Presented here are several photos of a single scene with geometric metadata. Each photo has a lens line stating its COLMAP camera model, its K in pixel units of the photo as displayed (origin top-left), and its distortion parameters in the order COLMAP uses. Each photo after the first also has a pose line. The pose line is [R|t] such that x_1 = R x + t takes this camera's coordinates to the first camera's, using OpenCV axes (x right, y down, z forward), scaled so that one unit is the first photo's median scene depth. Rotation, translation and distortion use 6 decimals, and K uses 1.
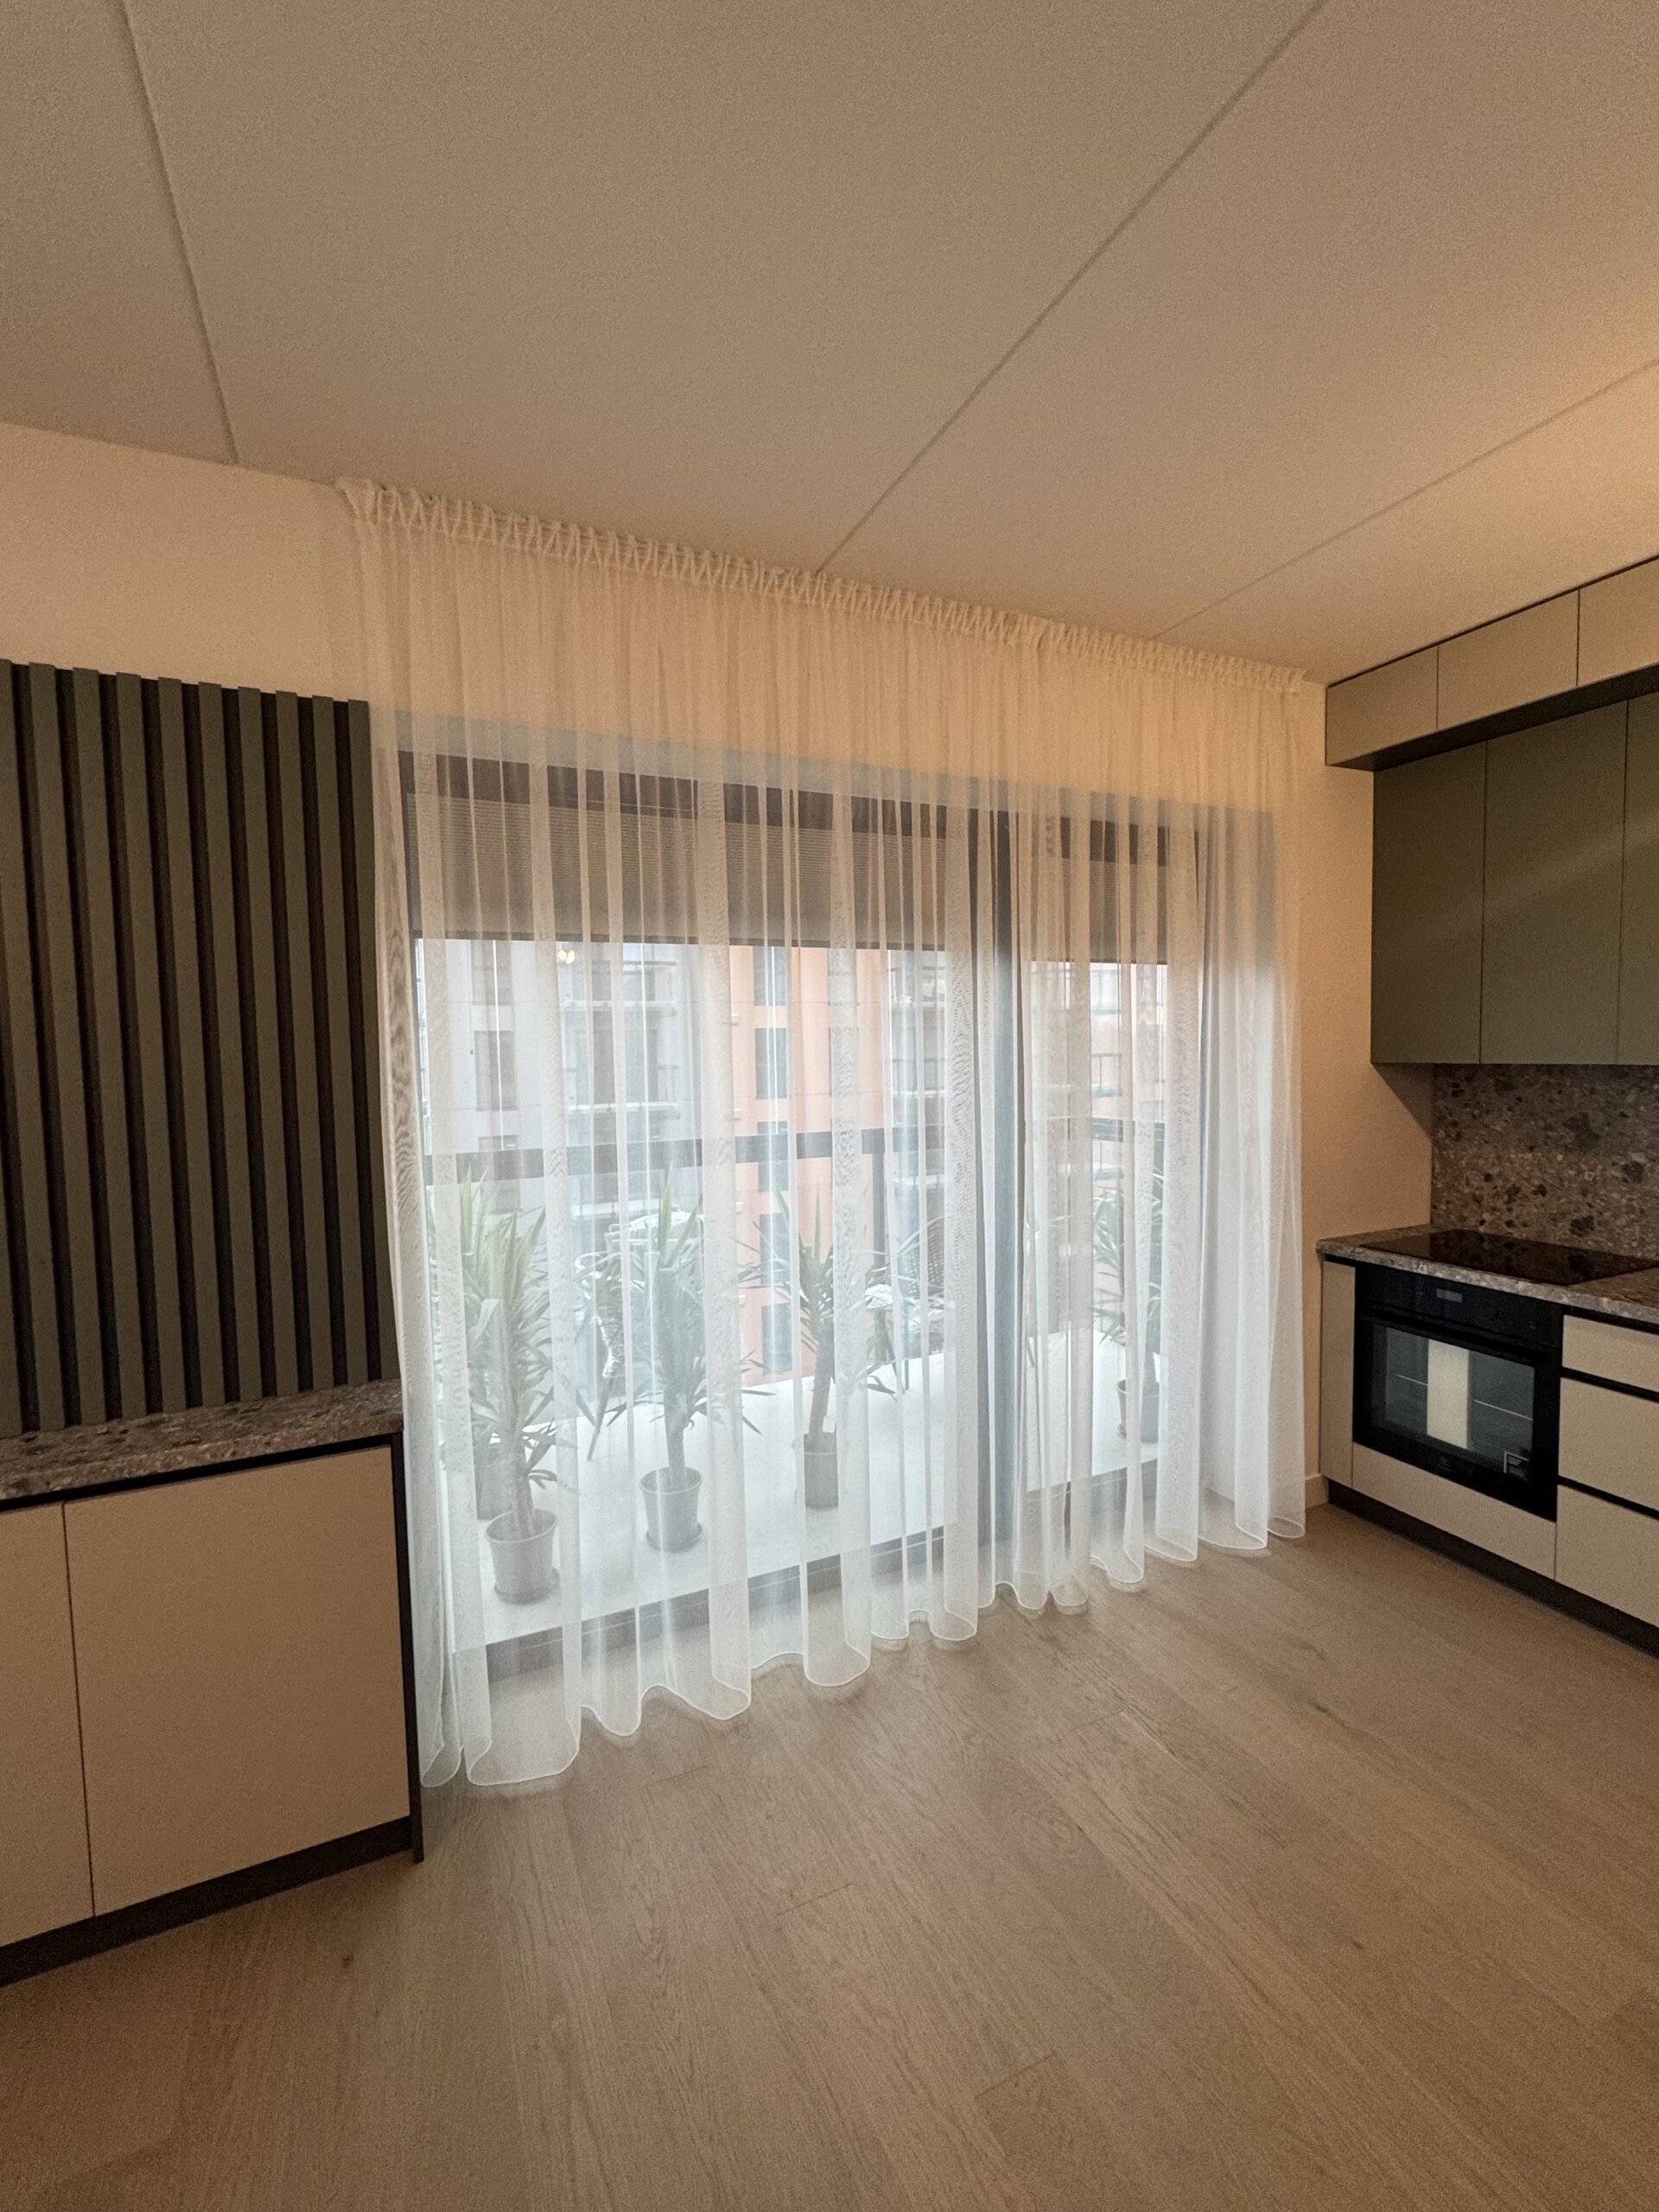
lens RADIAL K [[953.3, 0, 829.5], [0, 953.3, 1106.0], [0, 0, 1]] dist [-0.002583, 0.000176]
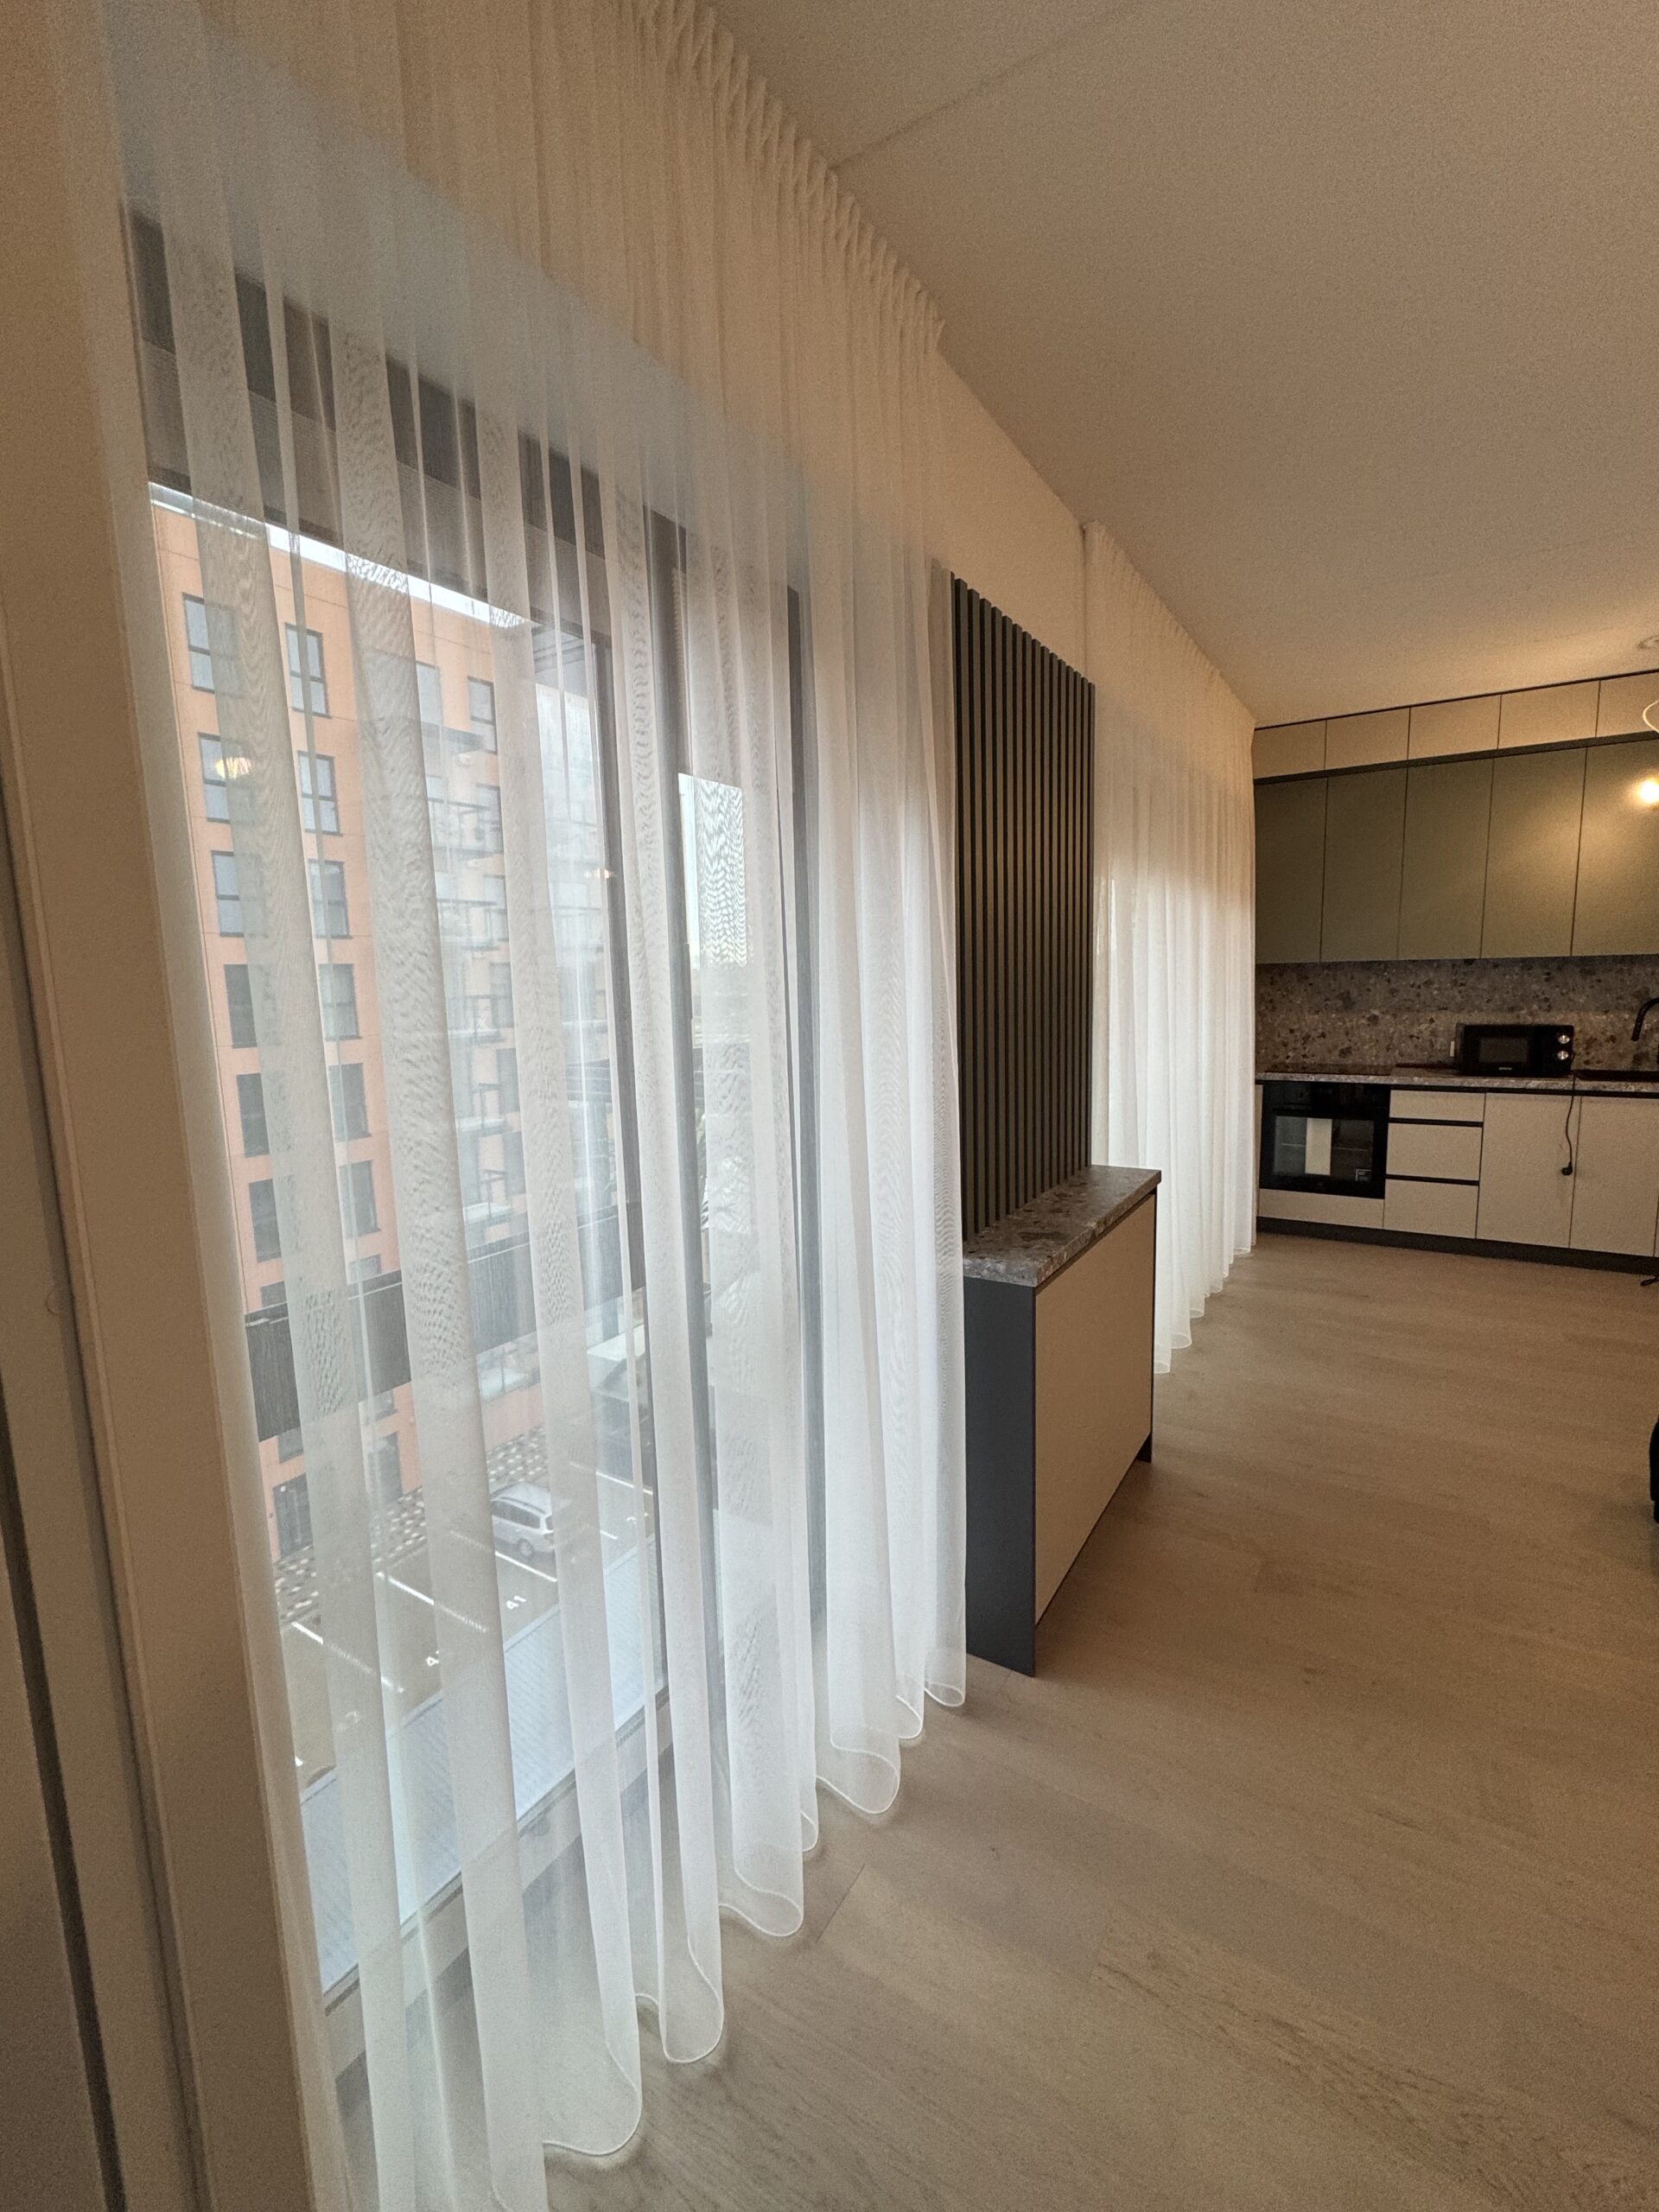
lens RADIAL K [[953.3, 0, 829.5], [0, 953.3, 1106.0], [0, 0, 1]] dist [-0.002583, 0.000176]
pose [[0.835517, -0.077820, 0.543925, -1.248130], [0.043782, 0.996201, 0.075276, 0.056813], [-0.547717, -0.039080, 0.835750, 0.007712]]
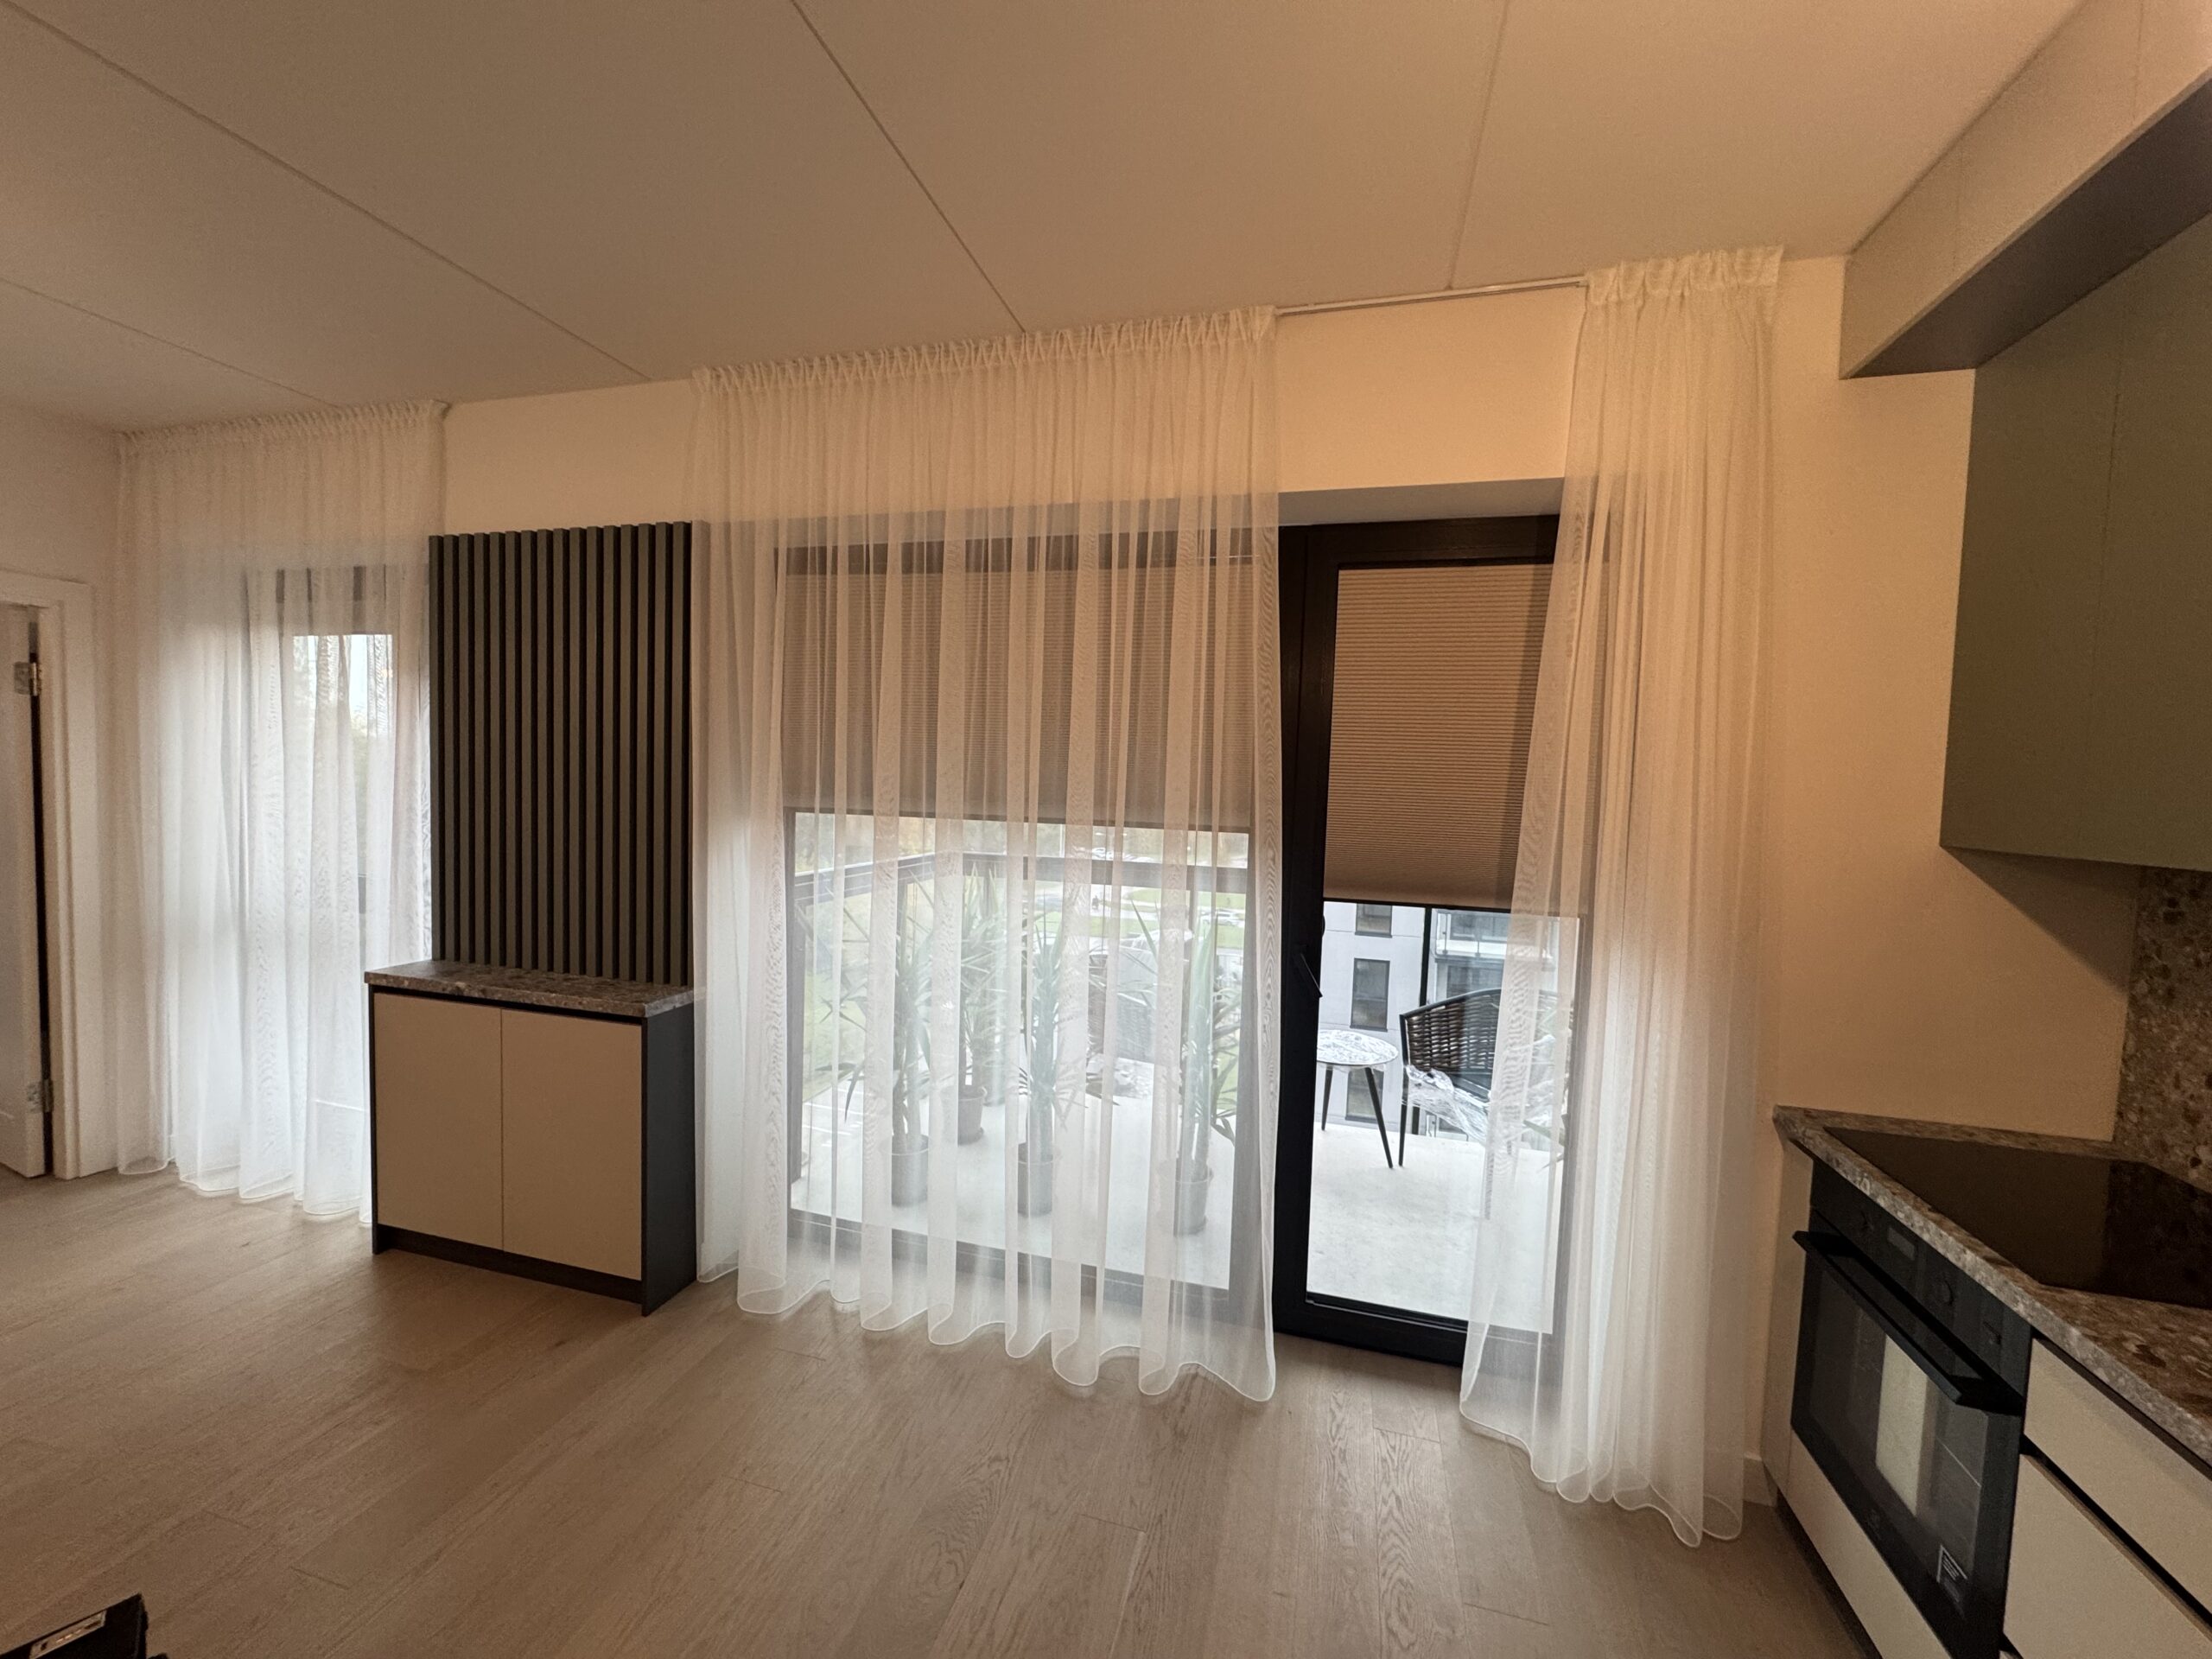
lens RADIAL K [[876.7, 0, 1102.1], [0, 876.7, 831.2], [0, 0, 1]] dist [-0.001324, -0.000374]
pose [[0.764622, 0.081866, -0.639258, 0.669477], [-0.087480, 0.995903, 0.022904, -0.026875], [0.638514, 0.038410, 0.768651, 0.288798]]
